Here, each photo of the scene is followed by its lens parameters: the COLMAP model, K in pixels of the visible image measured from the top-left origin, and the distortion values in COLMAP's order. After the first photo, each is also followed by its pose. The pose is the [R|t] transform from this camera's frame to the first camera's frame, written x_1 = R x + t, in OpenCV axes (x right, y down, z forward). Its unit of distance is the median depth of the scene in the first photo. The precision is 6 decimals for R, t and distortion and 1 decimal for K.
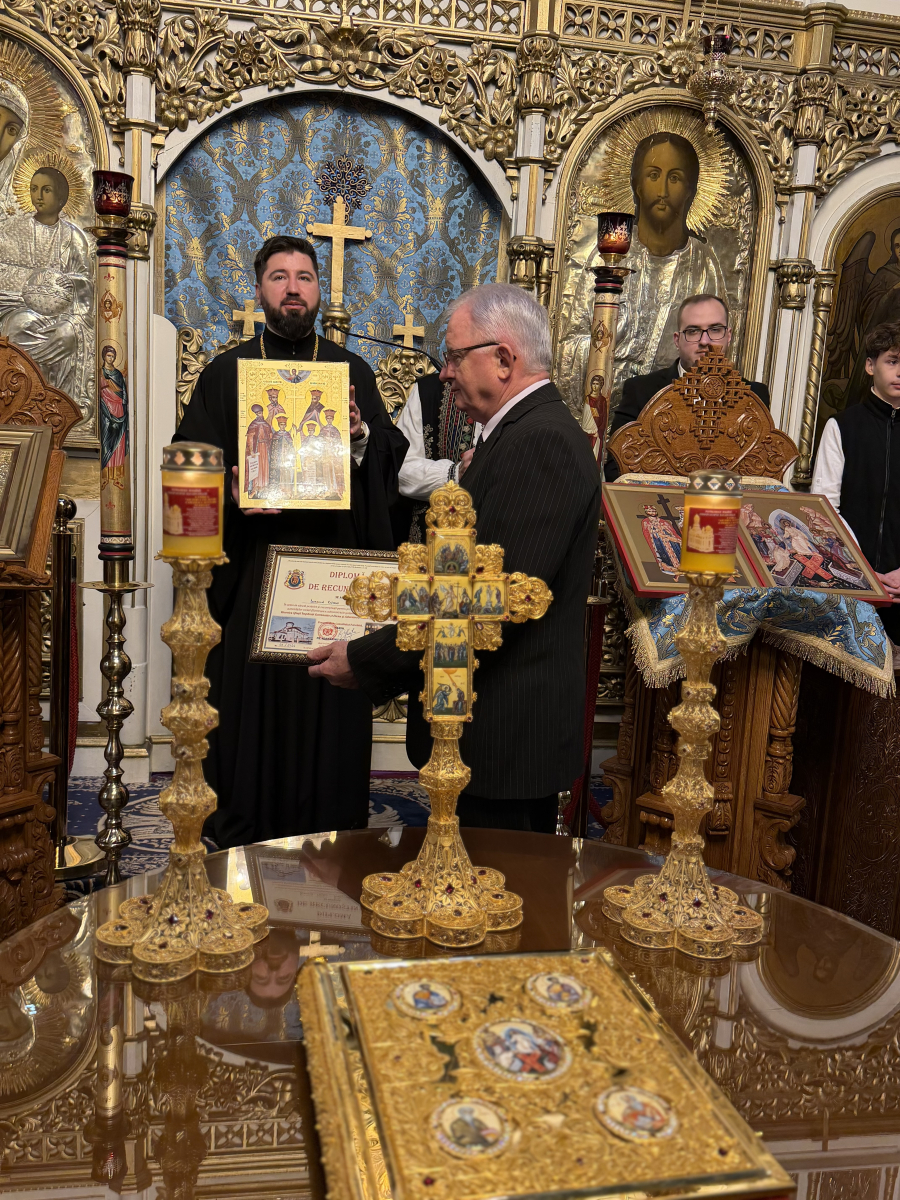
lens RADIAL K [[1071.1, 0, 444.4], [0, 1071.1, 602.4], [0, 0, 1]] dist [0.172934, -0.371068]
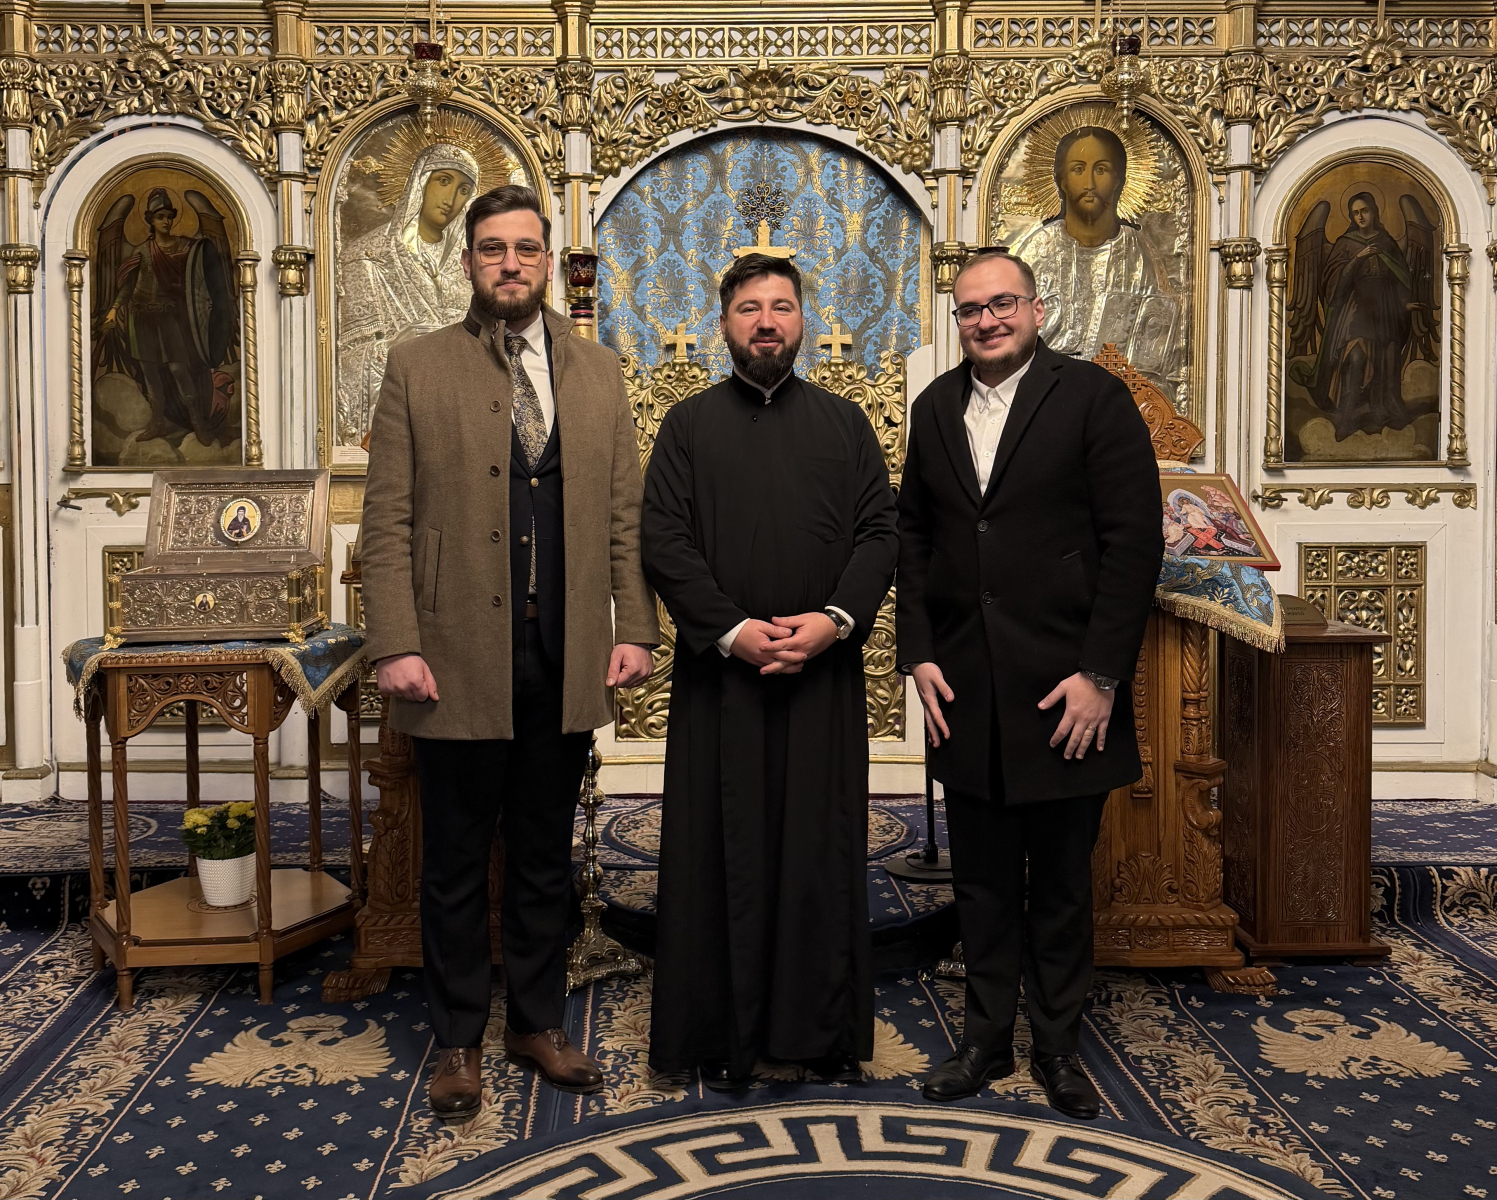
lens RADIAL K [[1535.9, 0, 692.7], [0, 1535.9, 483.2], [0, 0, 1]] dist [0.206739, -0.457298]
pose [[0.985883, -0.056312, -0.157681, 0.057786], [0.035333, 0.990510, -0.132823, 0.072065], [0.163664, 0.125377, 0.978517, -0.438588]]
